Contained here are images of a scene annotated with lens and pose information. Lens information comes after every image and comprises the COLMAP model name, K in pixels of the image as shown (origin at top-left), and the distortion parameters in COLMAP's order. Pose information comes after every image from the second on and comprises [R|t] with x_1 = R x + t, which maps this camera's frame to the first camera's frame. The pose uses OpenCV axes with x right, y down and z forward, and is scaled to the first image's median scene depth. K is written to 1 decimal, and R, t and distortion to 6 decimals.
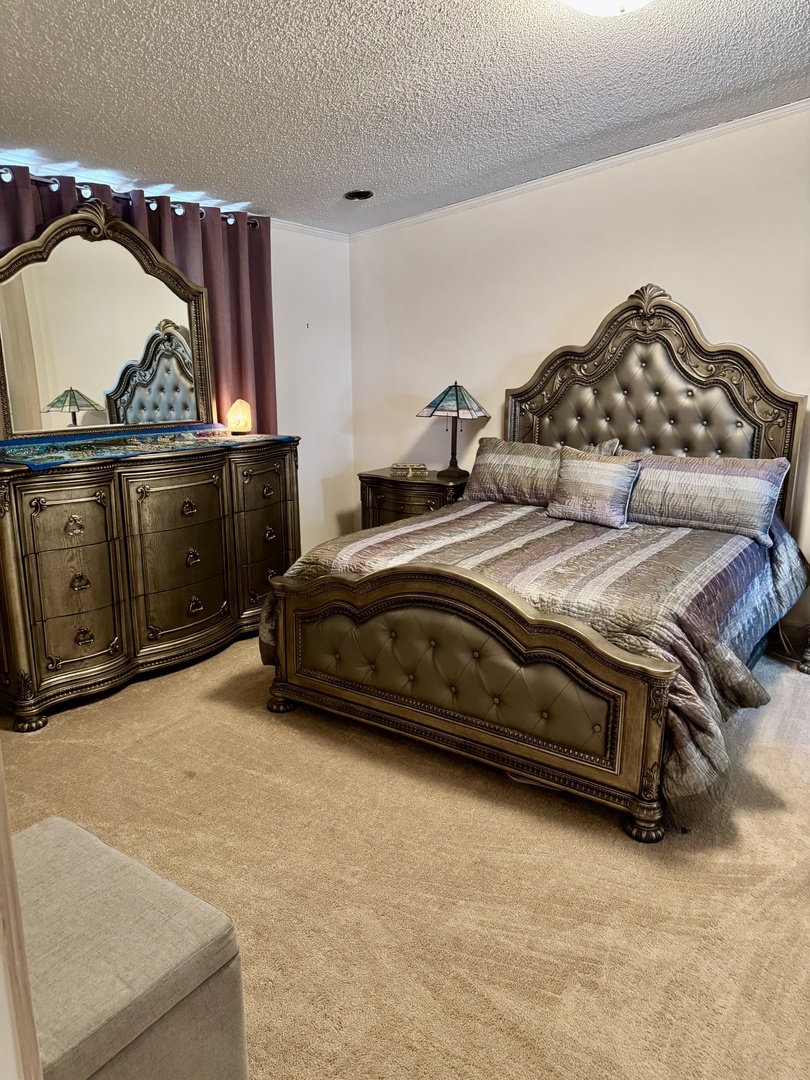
lens RADIAL K [[759.6, 0, 401.0], [0, 759.6, 542.1], [0, 0, 1]] dist [-0.010988, -0.006667]
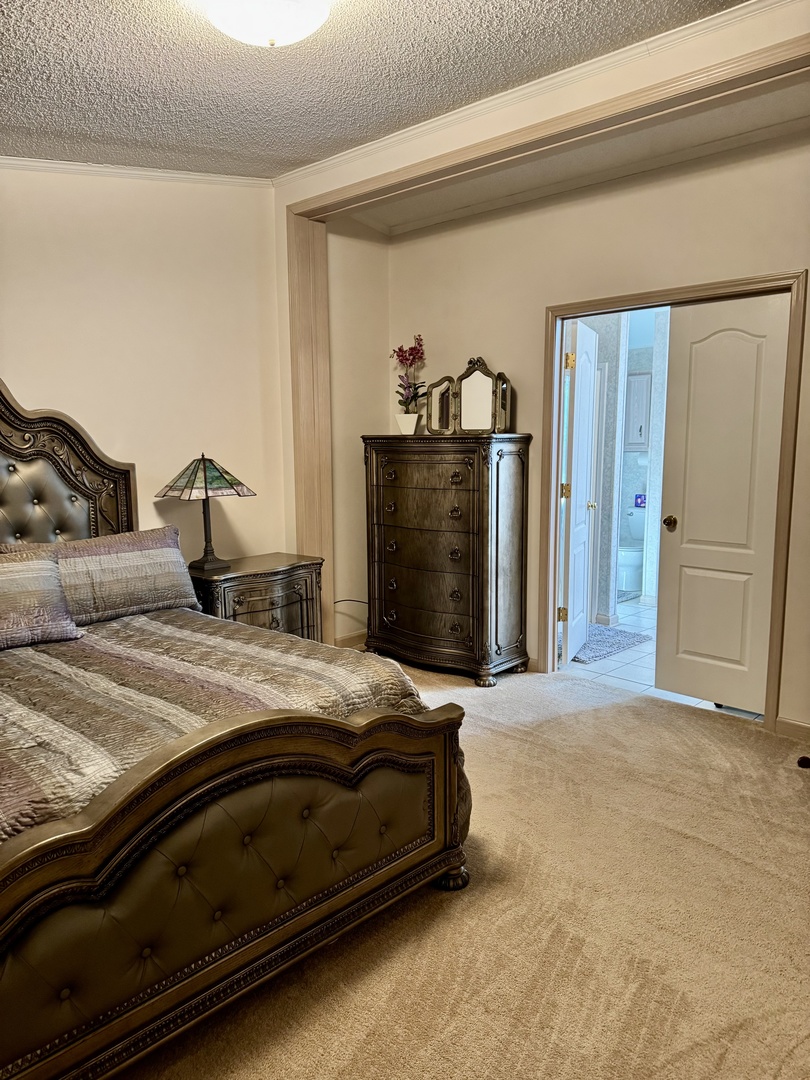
lens RADIAL K [[759.6, 0, 400.4], [0, 759.6, 539.6], [0, 0, 1]] dist [-0.010988, -0.006667]
pose [[0.163878, -0.138439, 0.976718, -0.403158], [0.234700, 0.967145, 0.097704, -0.113451], [-0.958154, 0.213224, 0.190985, 0.503188]]
